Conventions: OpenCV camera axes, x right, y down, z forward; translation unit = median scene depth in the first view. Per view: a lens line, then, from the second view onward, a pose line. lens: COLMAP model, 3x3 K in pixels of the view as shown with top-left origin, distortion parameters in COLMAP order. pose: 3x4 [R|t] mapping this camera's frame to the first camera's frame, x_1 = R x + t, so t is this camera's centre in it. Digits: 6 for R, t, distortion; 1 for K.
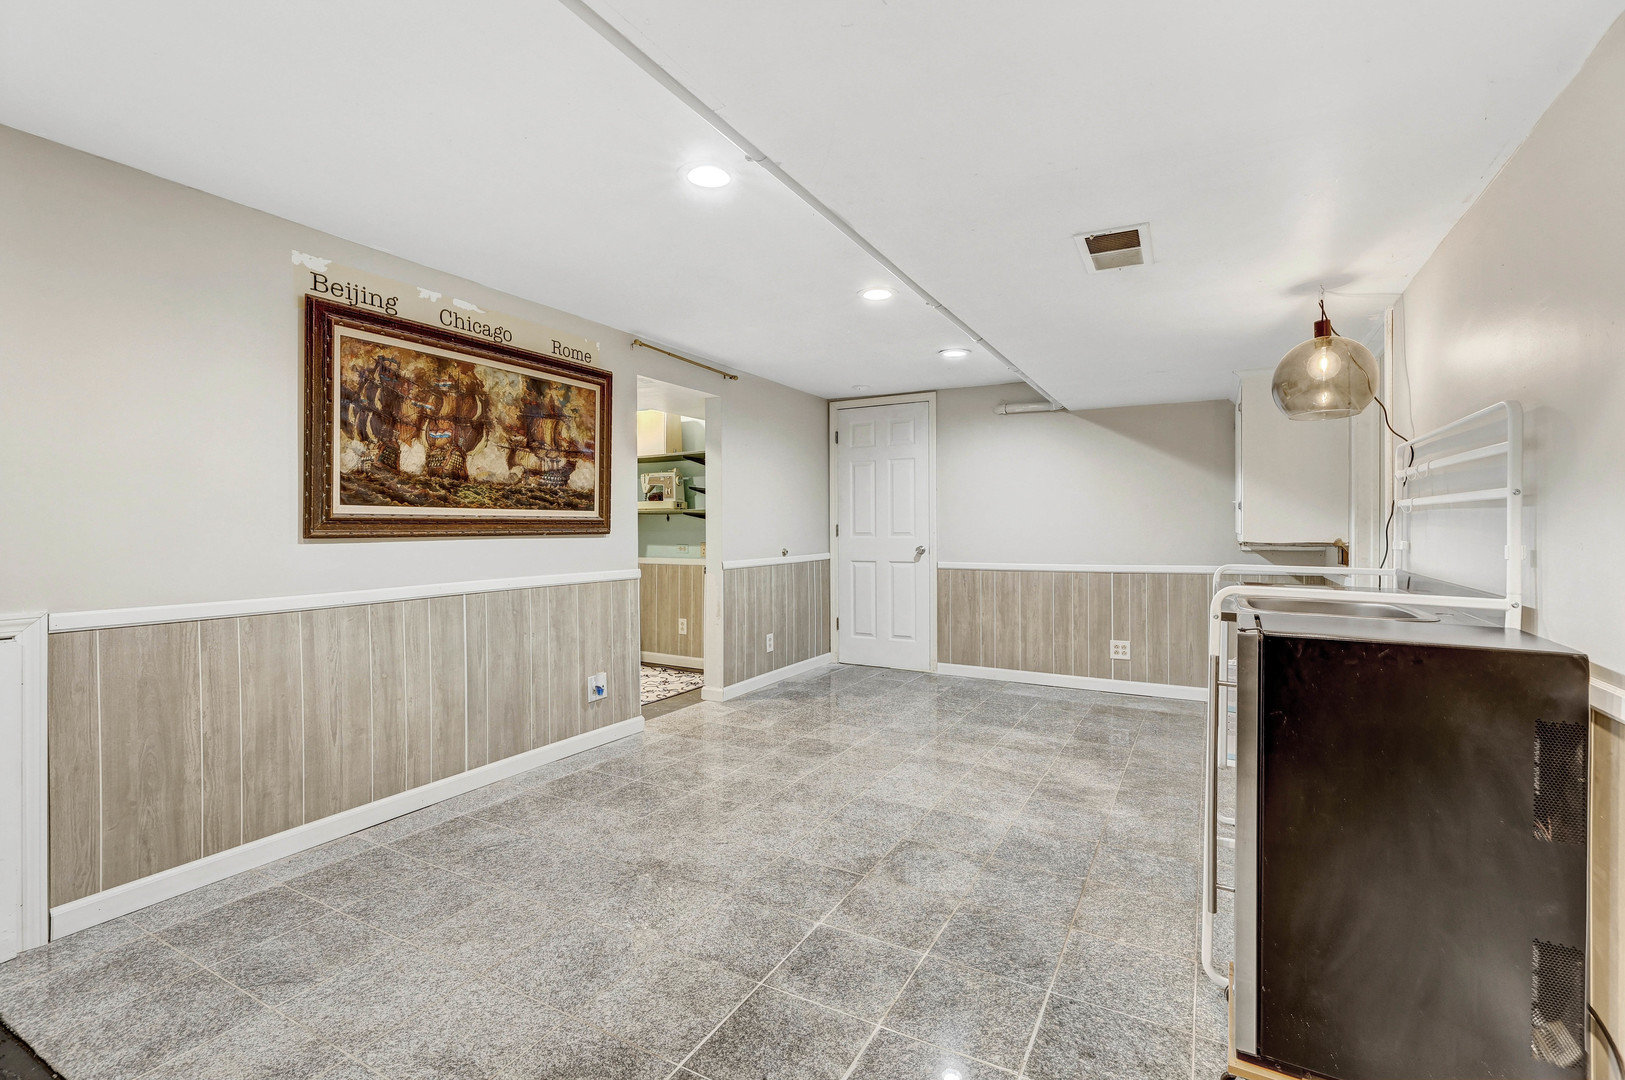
lens RADIAL K [[737.7, 0, 811.2], [0, 737.7, 532.1], [0, 0, 1]] dist [0.001332, -0.000215]
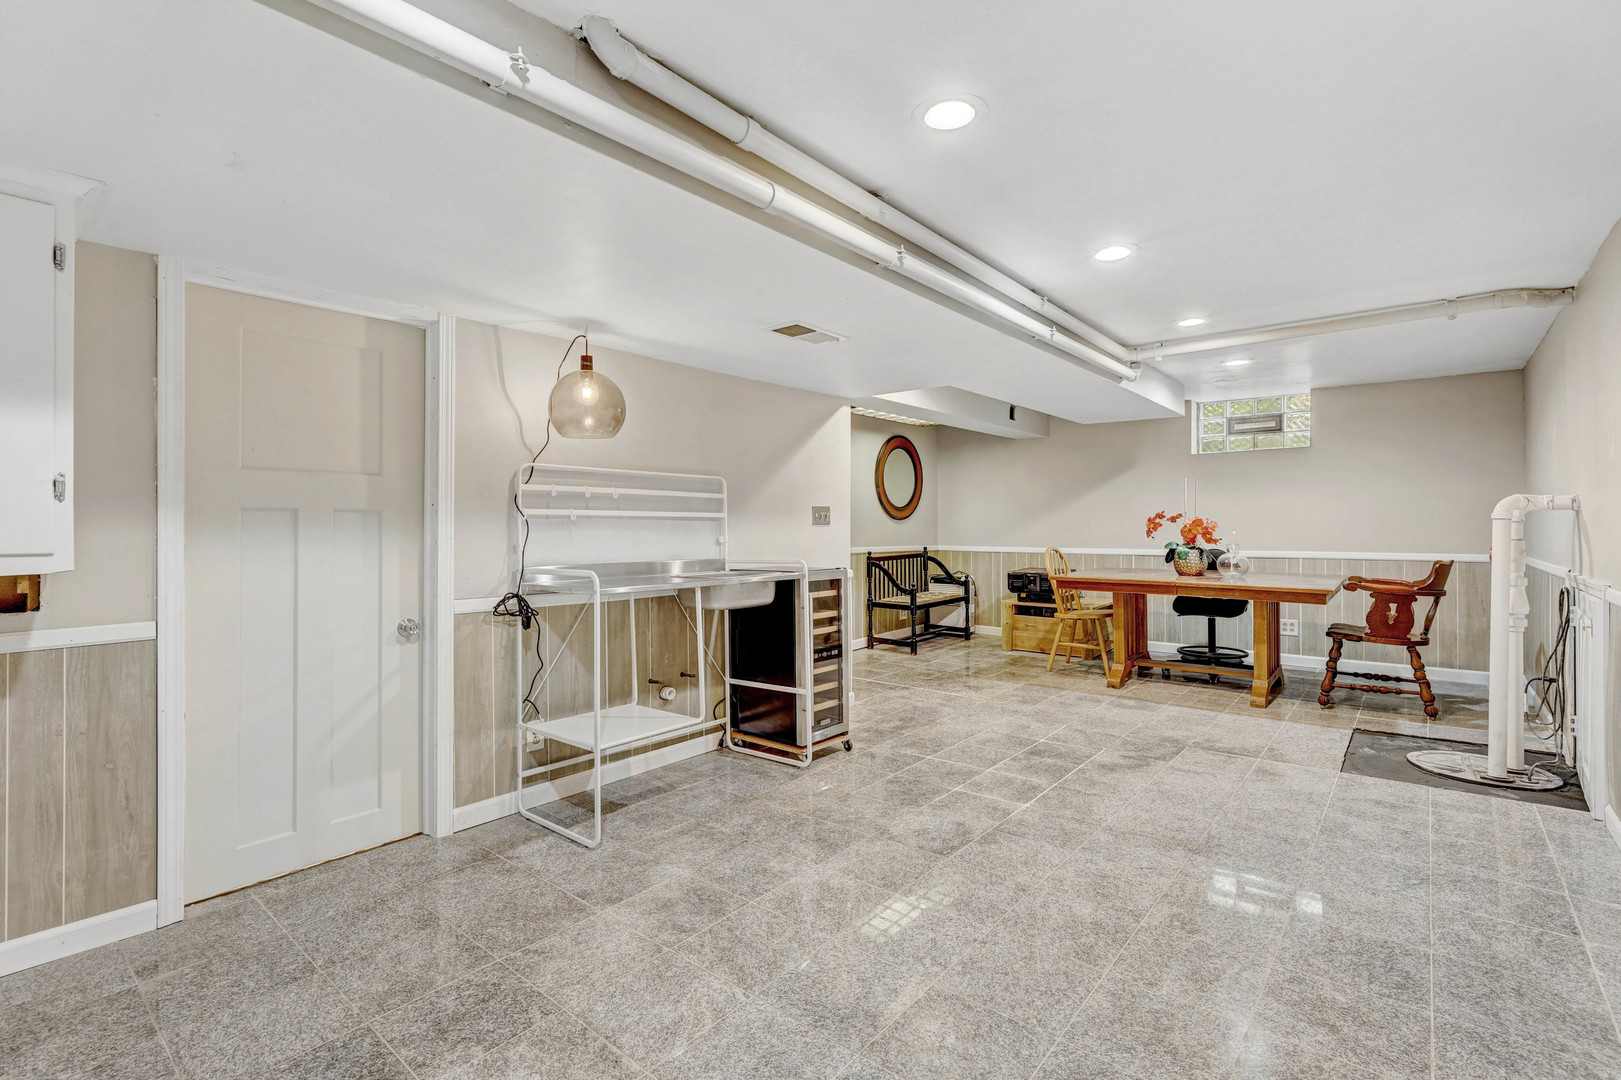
lens RADIAL K [[735.9, 0, 811.0], [0, 735.9, 531.5], [0, 0, 1]] dist [0.001332, -0.000215]
pose [[-0.980828, 0.006333, 0.194774, 0.110997], [0.009237, 0.999859, 0.014007, -0.018963], [-0.194658, 0.015537, -0.980748, 1.985725]]
